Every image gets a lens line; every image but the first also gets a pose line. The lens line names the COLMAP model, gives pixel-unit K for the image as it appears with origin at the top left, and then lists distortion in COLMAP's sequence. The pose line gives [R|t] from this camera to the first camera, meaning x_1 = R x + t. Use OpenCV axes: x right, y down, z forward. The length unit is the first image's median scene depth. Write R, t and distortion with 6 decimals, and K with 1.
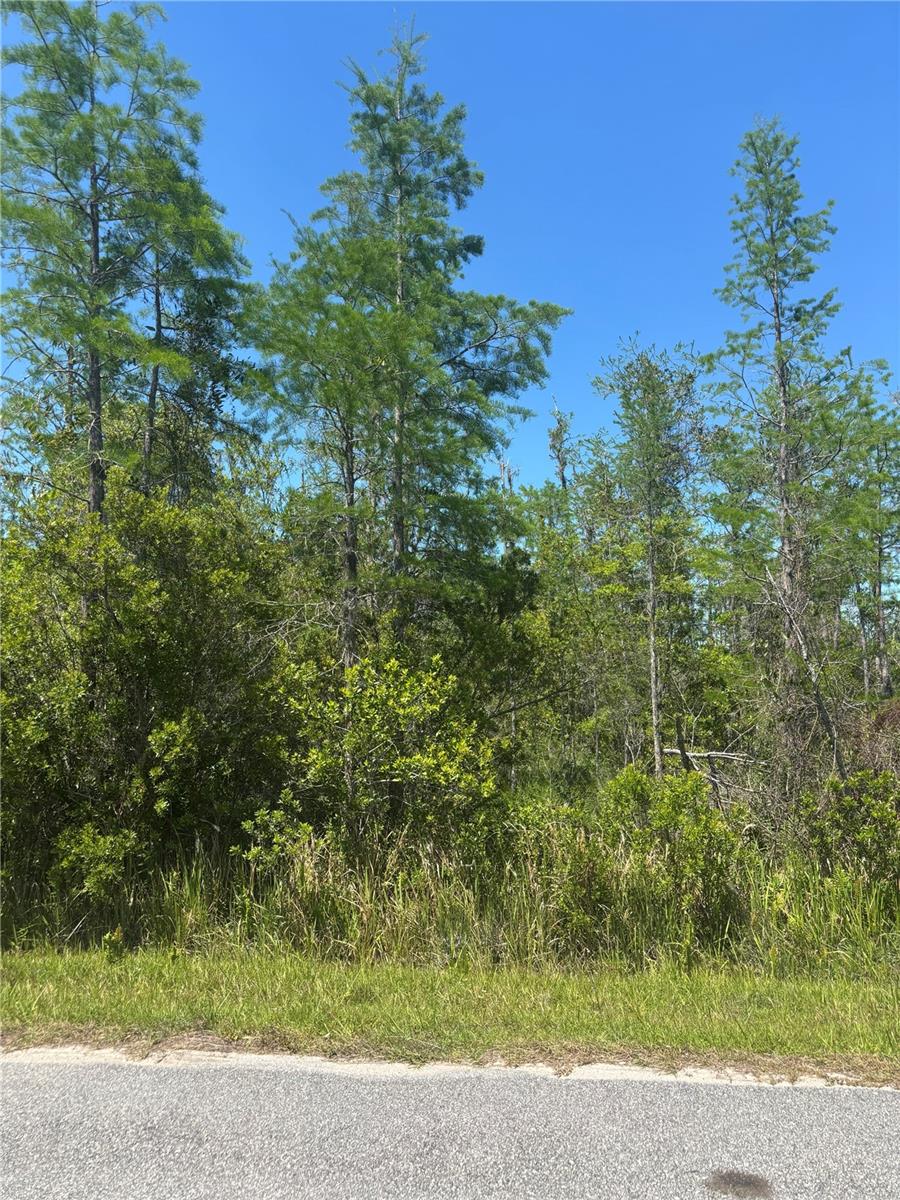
lens RADIAL K [[901.0, 0, 445.7], [0, 901.0, 600.7], [0, 0, 1]] dist [0.026493, -0.046986]
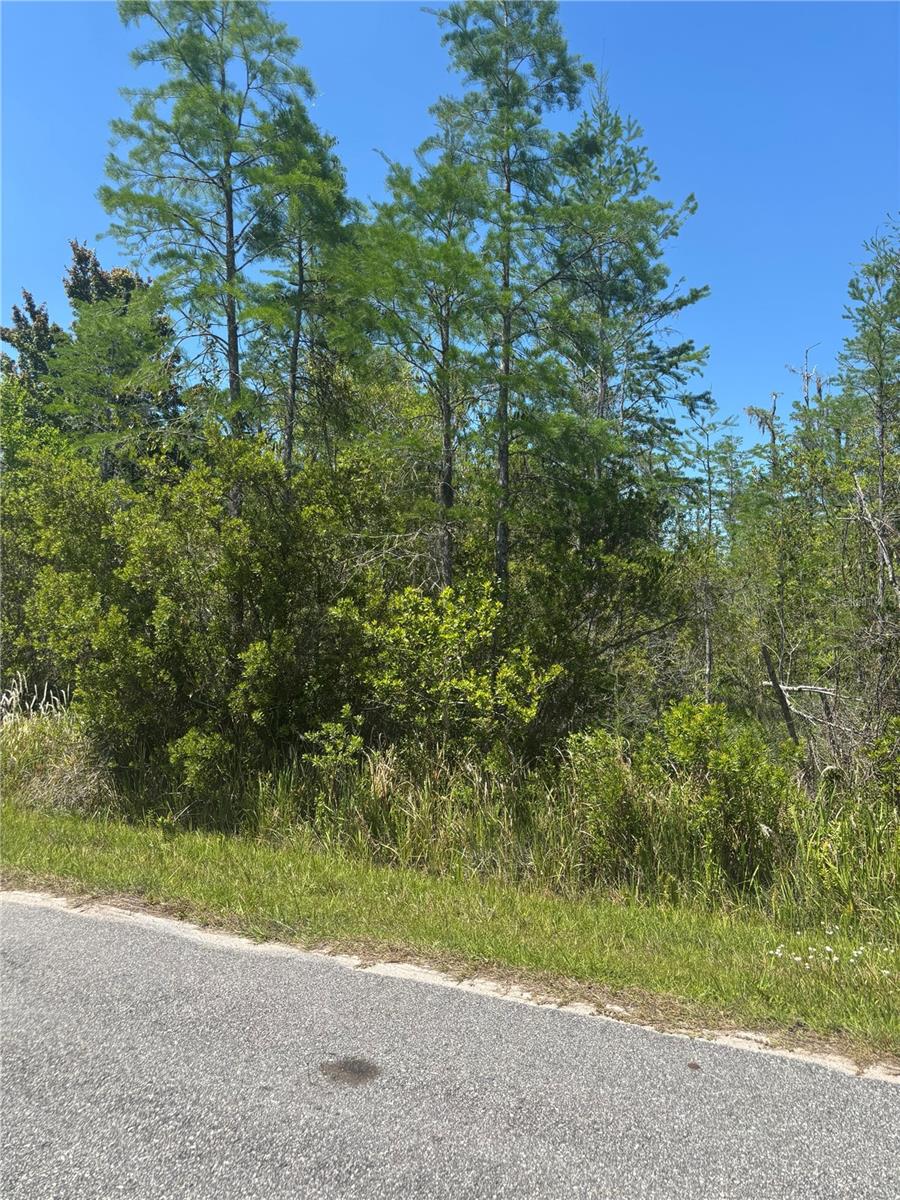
lens RADIAL K [[901.0, 0, 444.6], [0, 901.0, 604.2], [0, 0, 1]] dist [0.026493, -0.046986]
pose [[0.932384, -0.001498, -0.361465, 0.319178], [0.029550, 0.996960, 0.072091, 0.012819], [0.360259, -0.077897, 0.929594, 0.041179]]
